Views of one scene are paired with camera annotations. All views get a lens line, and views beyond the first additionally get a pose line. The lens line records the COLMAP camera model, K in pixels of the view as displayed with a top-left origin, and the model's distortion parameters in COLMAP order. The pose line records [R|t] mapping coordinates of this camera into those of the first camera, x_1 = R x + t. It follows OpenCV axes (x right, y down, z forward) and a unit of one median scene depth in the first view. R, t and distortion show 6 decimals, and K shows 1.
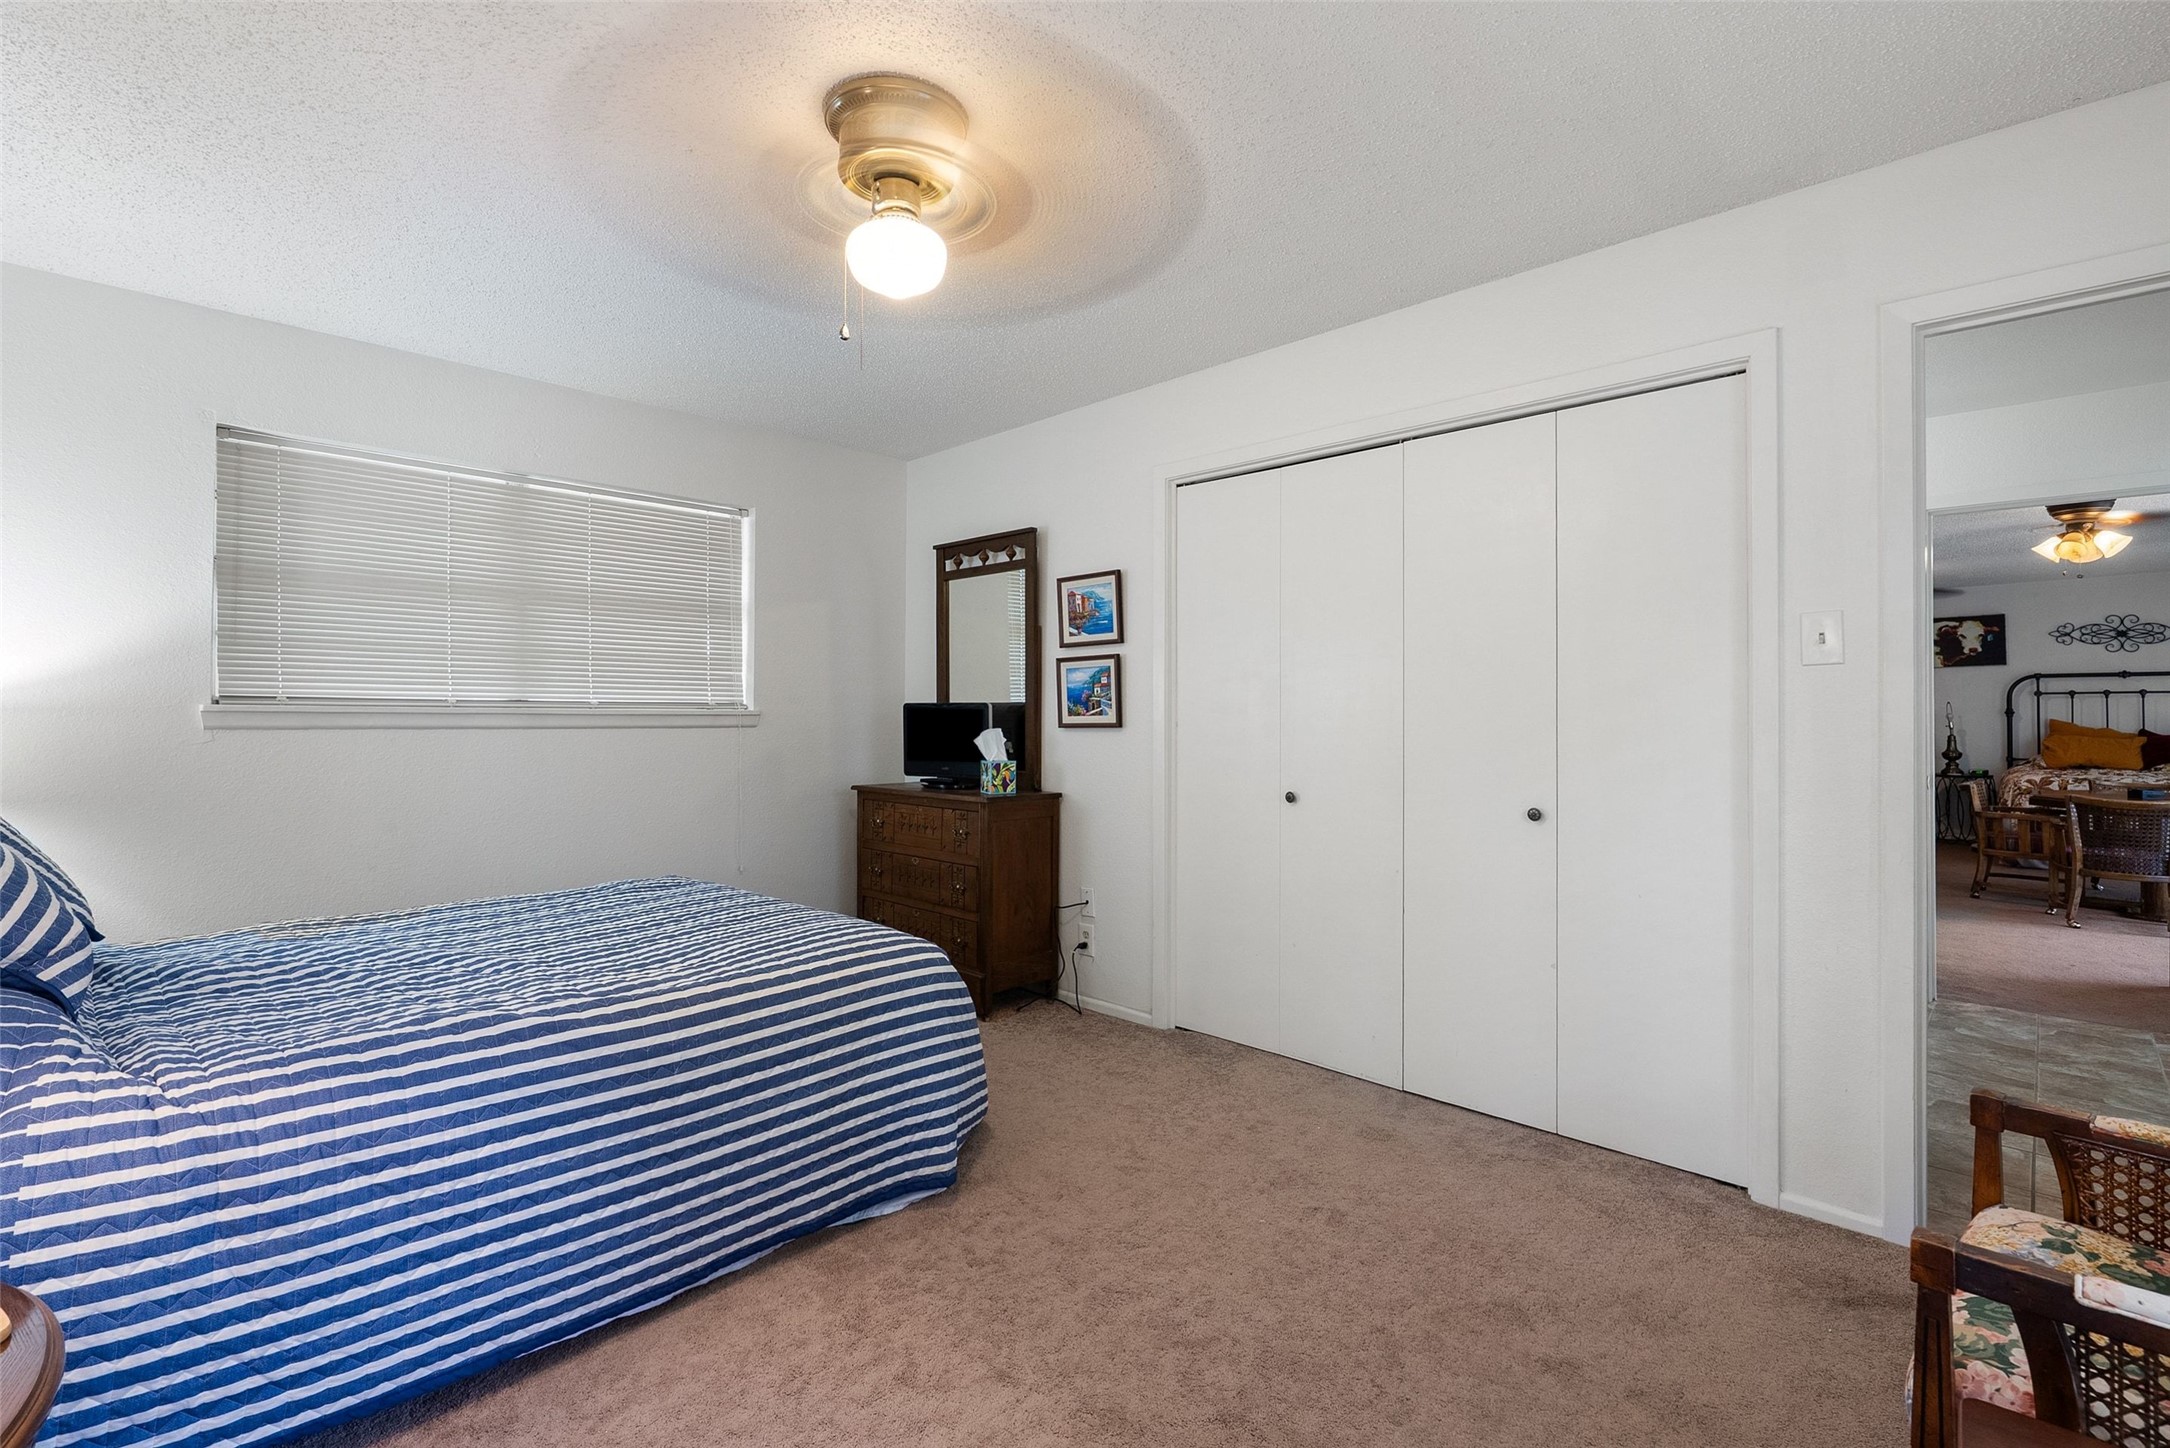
lens RADIAL K [[983.9, 0, 1091.6], [0, 983.9, 700.9], [0, 0, 1]] dist [-0.001919, 0.001294]
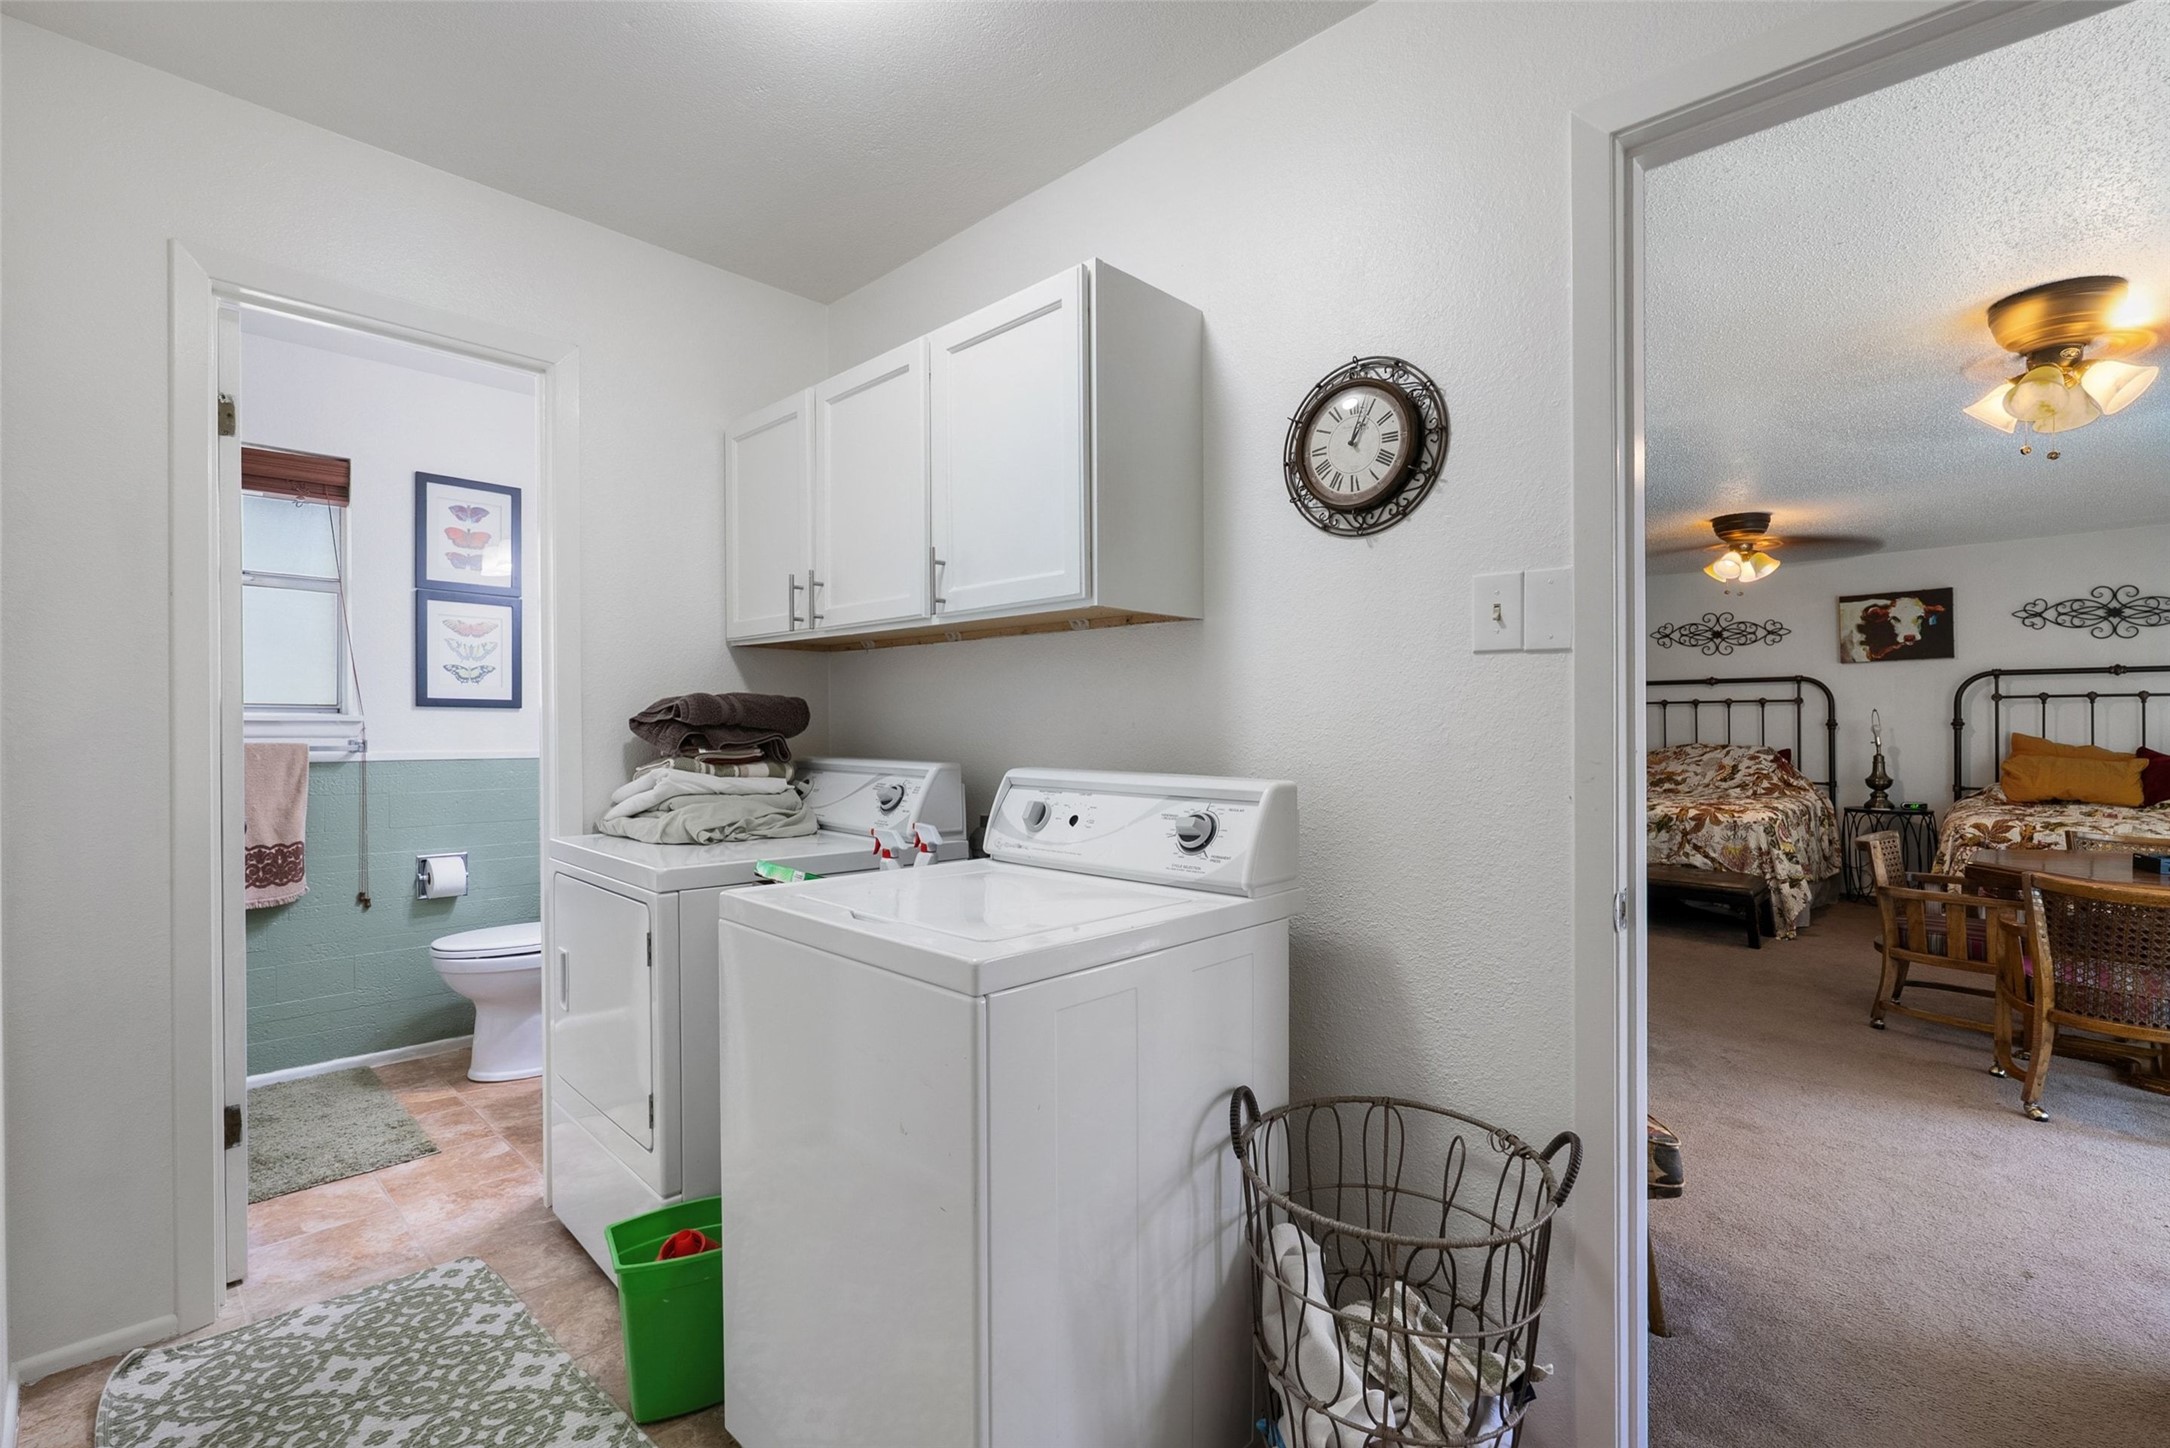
lens RADIAL K [[983.9, 0, 1085.6], [0, 983.9, 719.7], [0, 0, 1]] dist [-0.001919, 0.001294]
pose [[0.999964, 0.001723, 0.008321, 0.302269], [-0.001784, 0.999972, 0.007283, 0.004981], [-0.008309, -0.007298, 0.999939, 0.298456]]
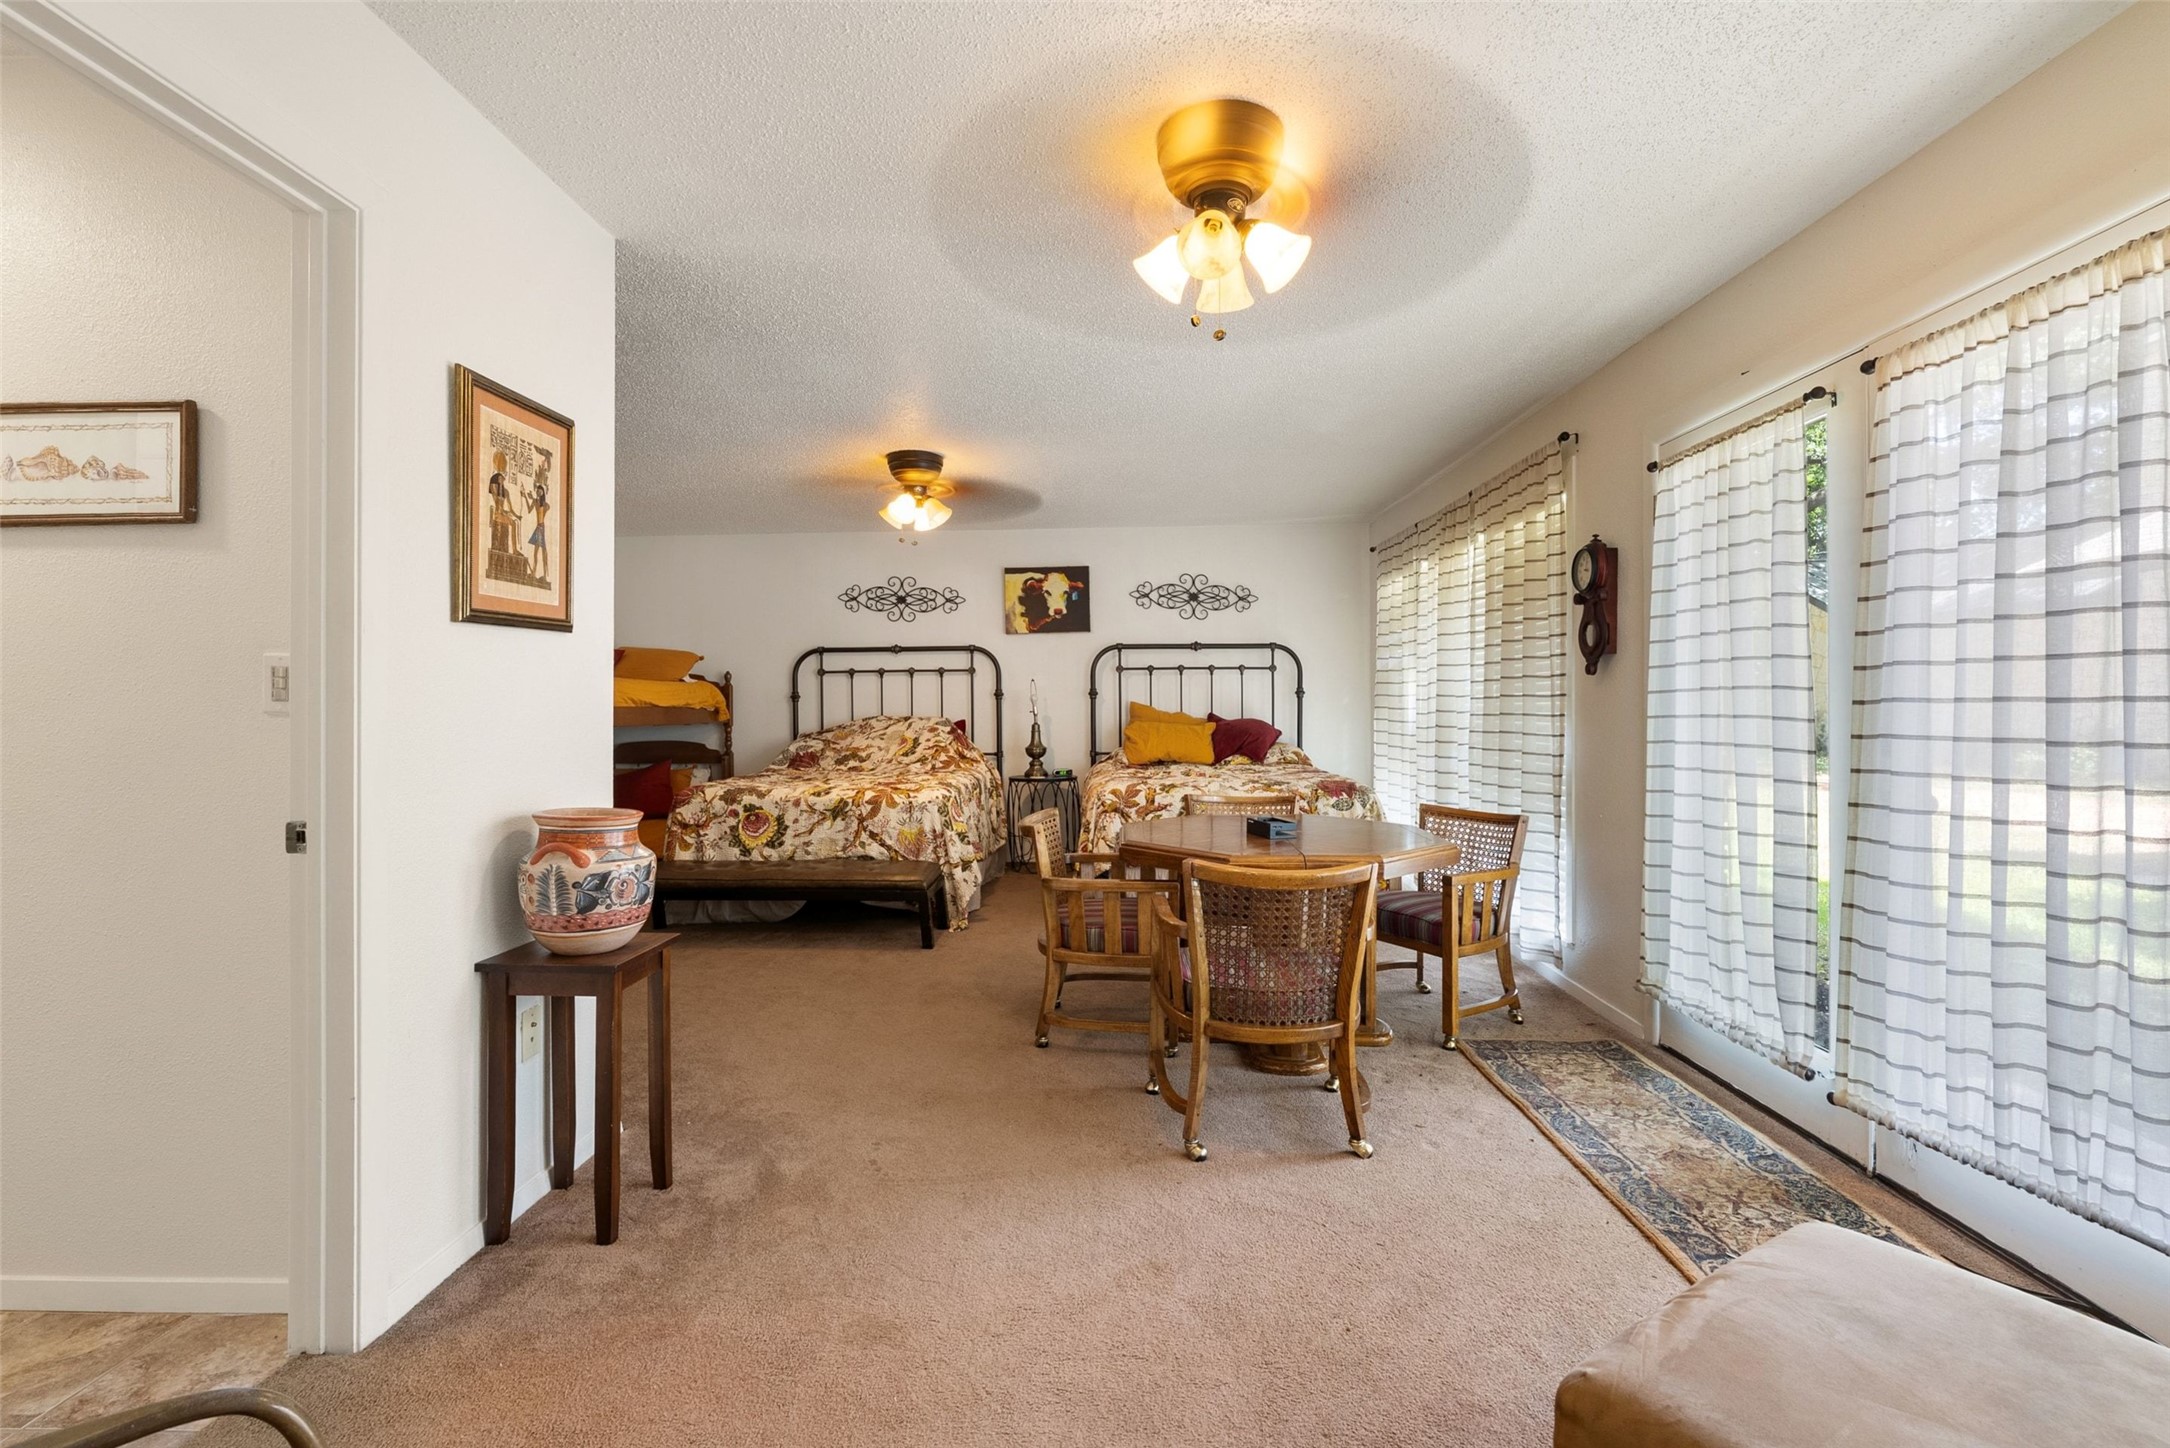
lens RADIAL K [[983.9, 0, 1080.8], [0, 983.9, 708.6], [0, 0, 1]] dist [-0.001919, 0.001294]
pose [[0.739046, -0.006534, 0.673623, 0.425616], [-0.004304, 0.999887, 0.014421, 0.013200], [-0.673641, -0.013557, 0.738934, 0.456435]]
